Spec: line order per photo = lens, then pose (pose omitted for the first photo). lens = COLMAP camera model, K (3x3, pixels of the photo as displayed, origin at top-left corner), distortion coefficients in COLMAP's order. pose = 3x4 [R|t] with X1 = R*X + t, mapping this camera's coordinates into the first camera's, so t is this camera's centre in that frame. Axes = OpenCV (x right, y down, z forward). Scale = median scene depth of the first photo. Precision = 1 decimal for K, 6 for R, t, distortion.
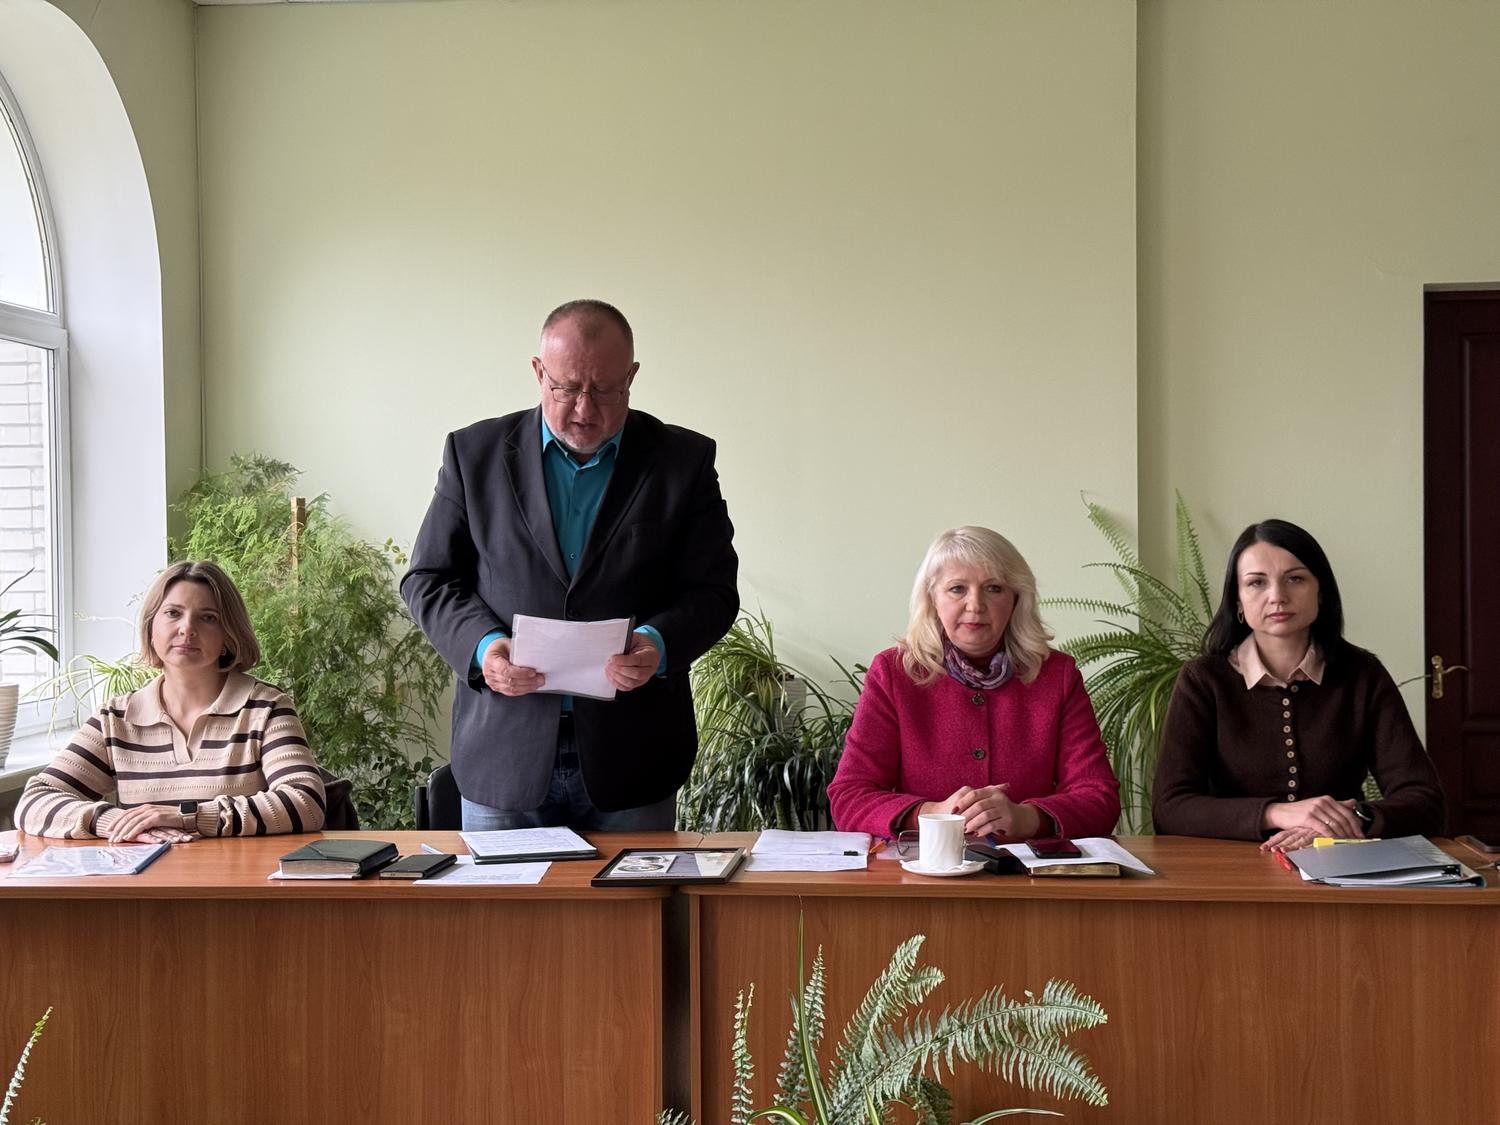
lens RADIAL K [[2090.2, 0, 752.7], [0, 2090.2, 564.3], [0, 0, 1]] dist [0.121280, 0.000000]
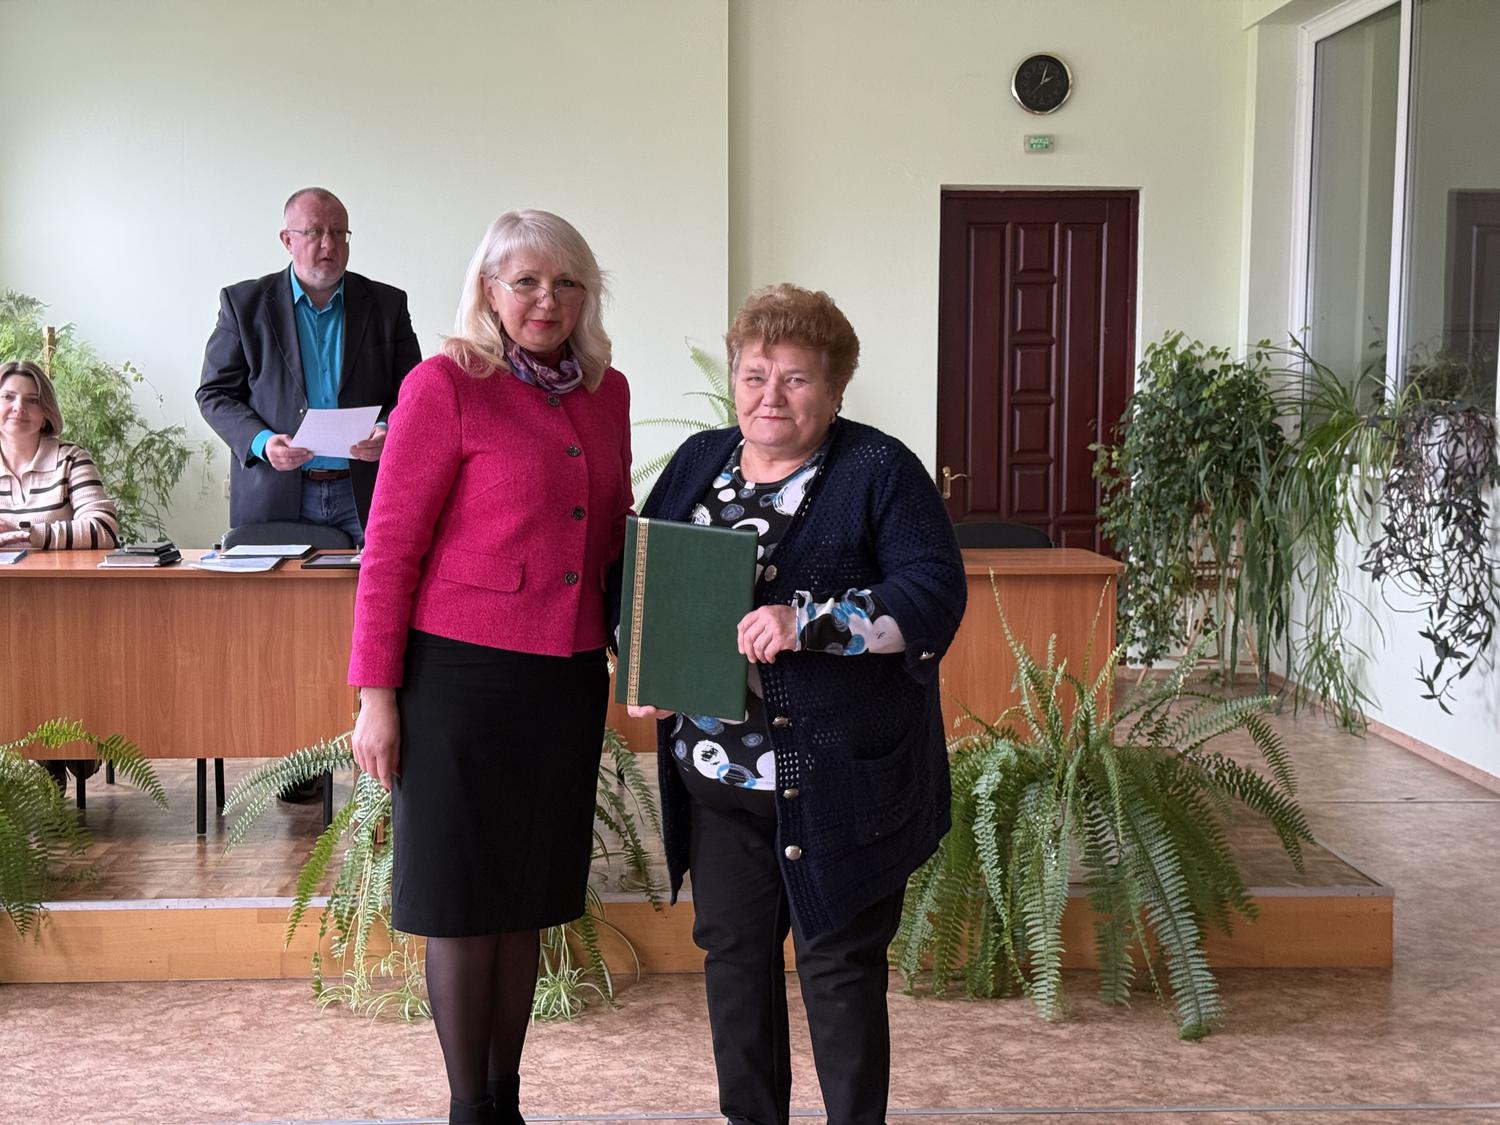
lens RADIAL K [[2090.2, 0, 770.5], [0, 2090.2, 573.3], [0, 0, 1]] dist [0.121280, 0.000000]
pose [[0.988032, 0.002623, 0.154227, 0.010067], [-0.013857, 0.997322, 0.071810, 0.018462], [-0.153625, -0.073088, 0.985422, -0.316185]]
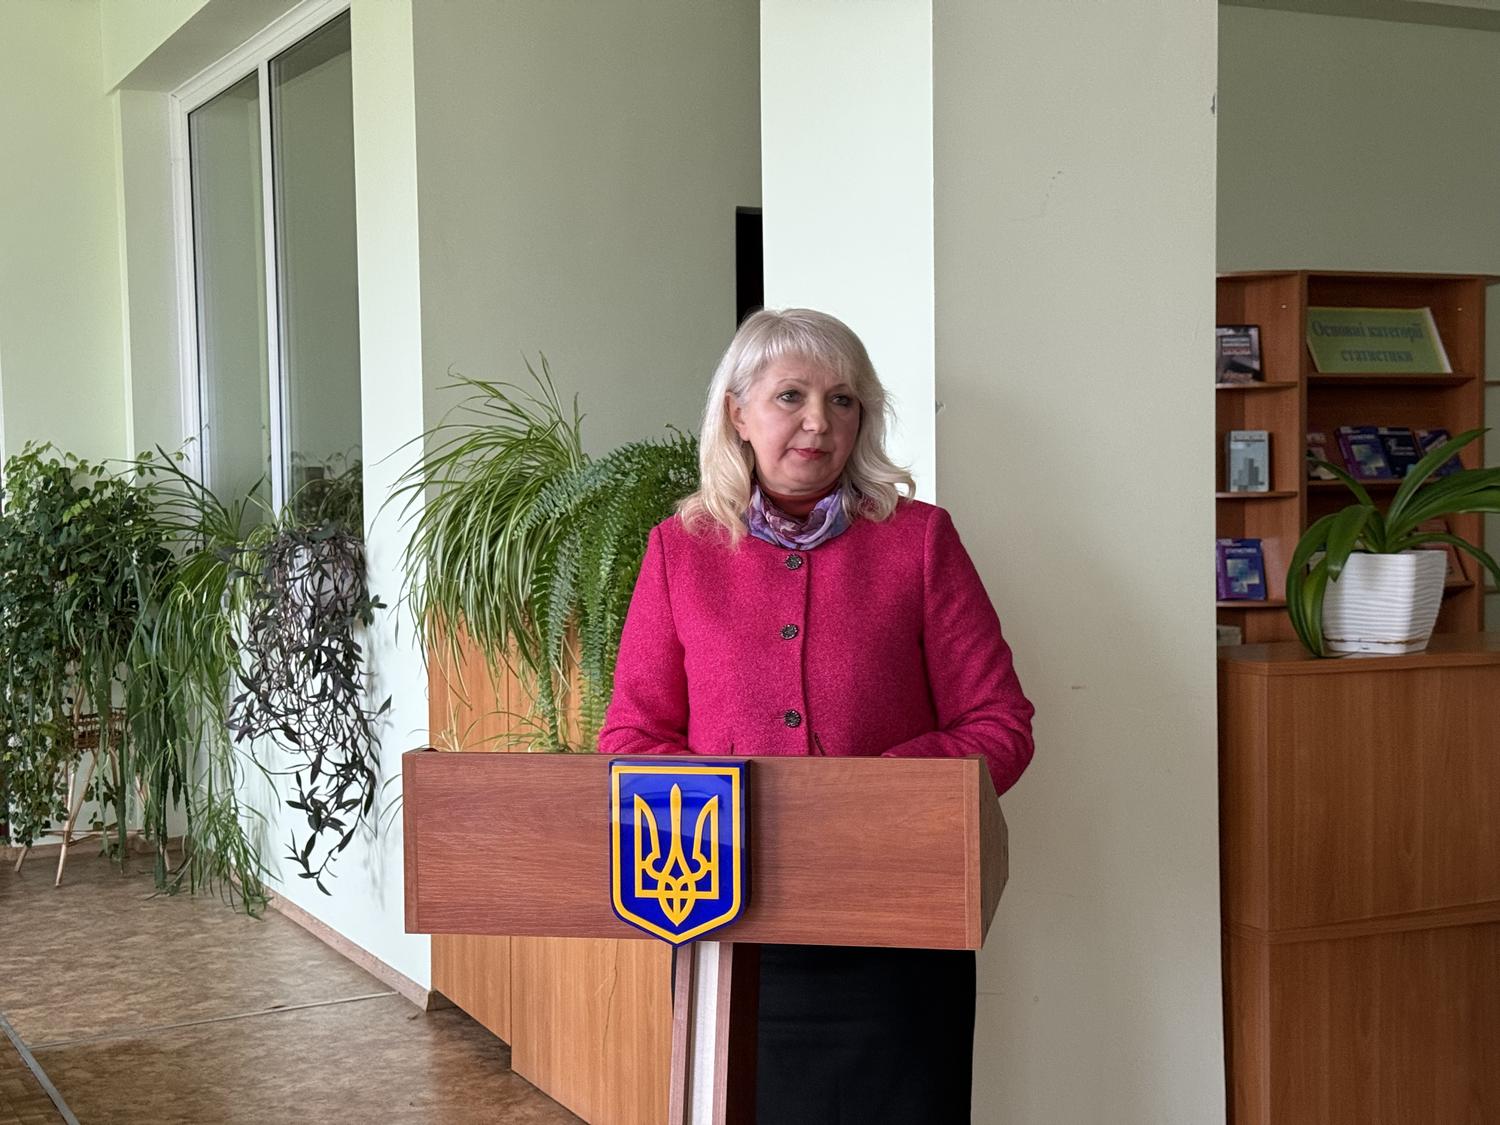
lens RADIAL K [[2090.2, 0, 747.6], [0, 2090.2, 571.7], [0, 0, 1]] dist [0.121280, 0.000000]
pose [[0.840500, -0.027117, 0.541133, 0.182859], [0.014834, 0.999524, 0.027046, 0.000696], [-0.541609, -0.014705, 0.840502, -0.172796]]
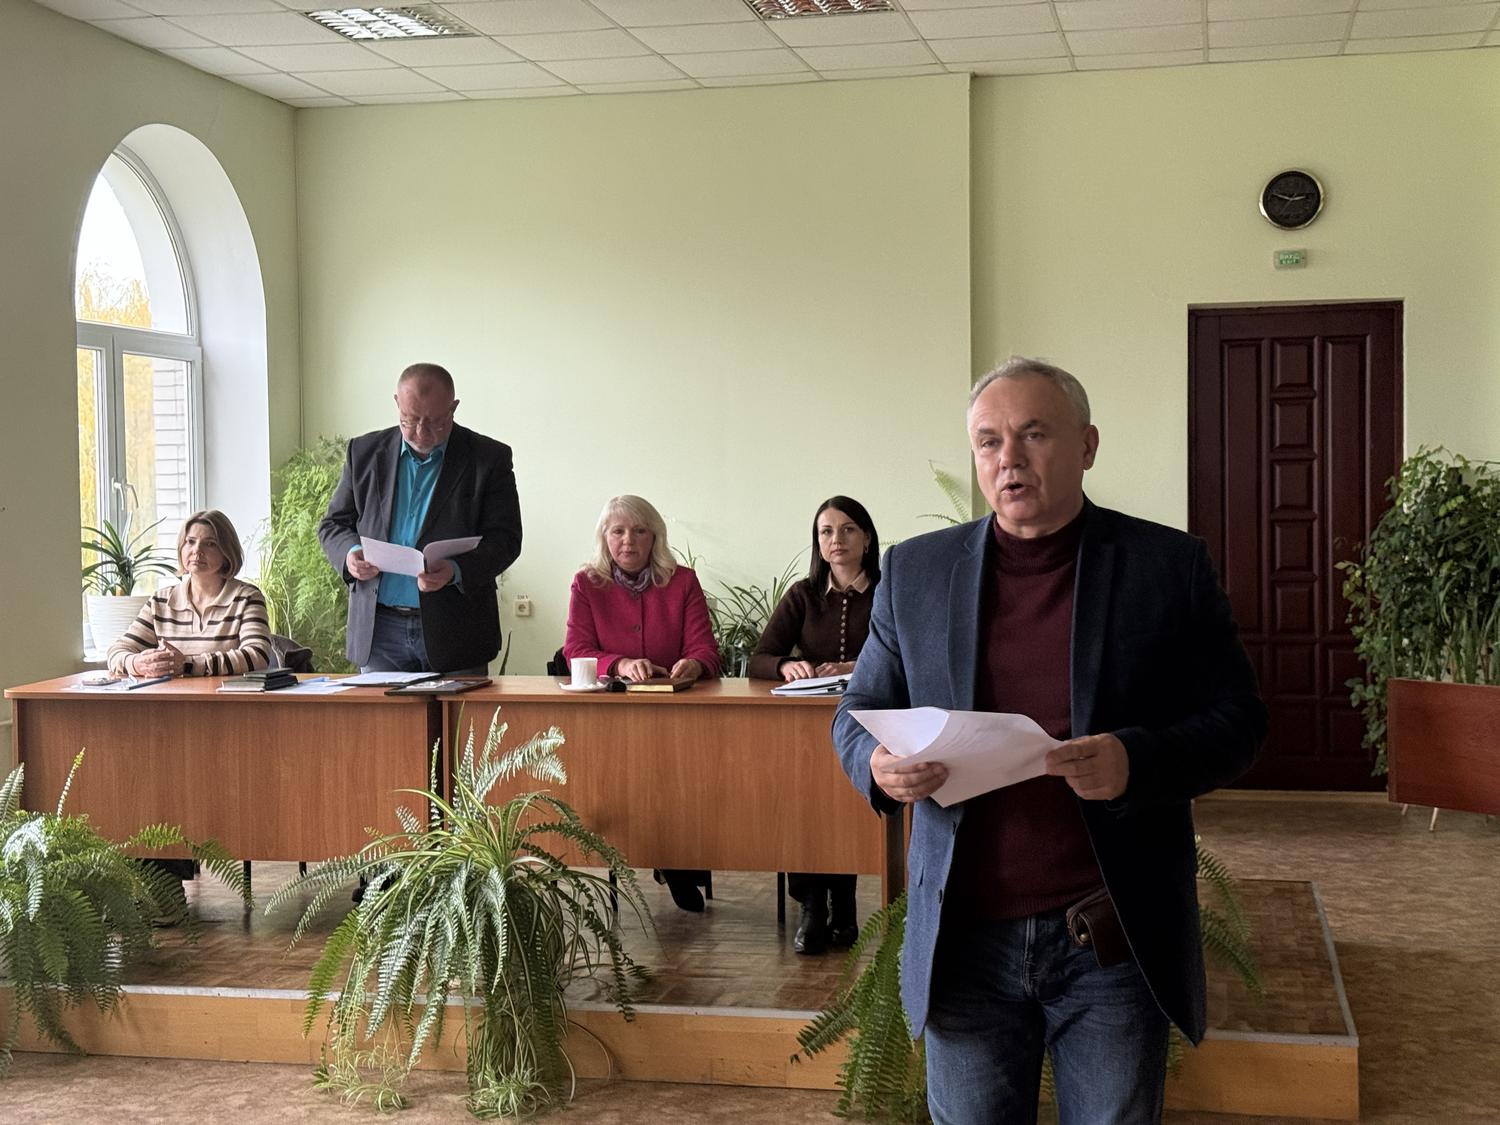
lens RADIAL K [[2090.2, 0, 754.7], [0, 2090.2, 553.9], [0, 0, 1]] dist [0.121280, 0.000000]
pose [[0.992309, 0.004313, -0.123713, 0.229362], [-0.001951, 0.999814, 0.019205, -0.001055], [0.123773, -0.018816, 0.992132, -0.370024]]
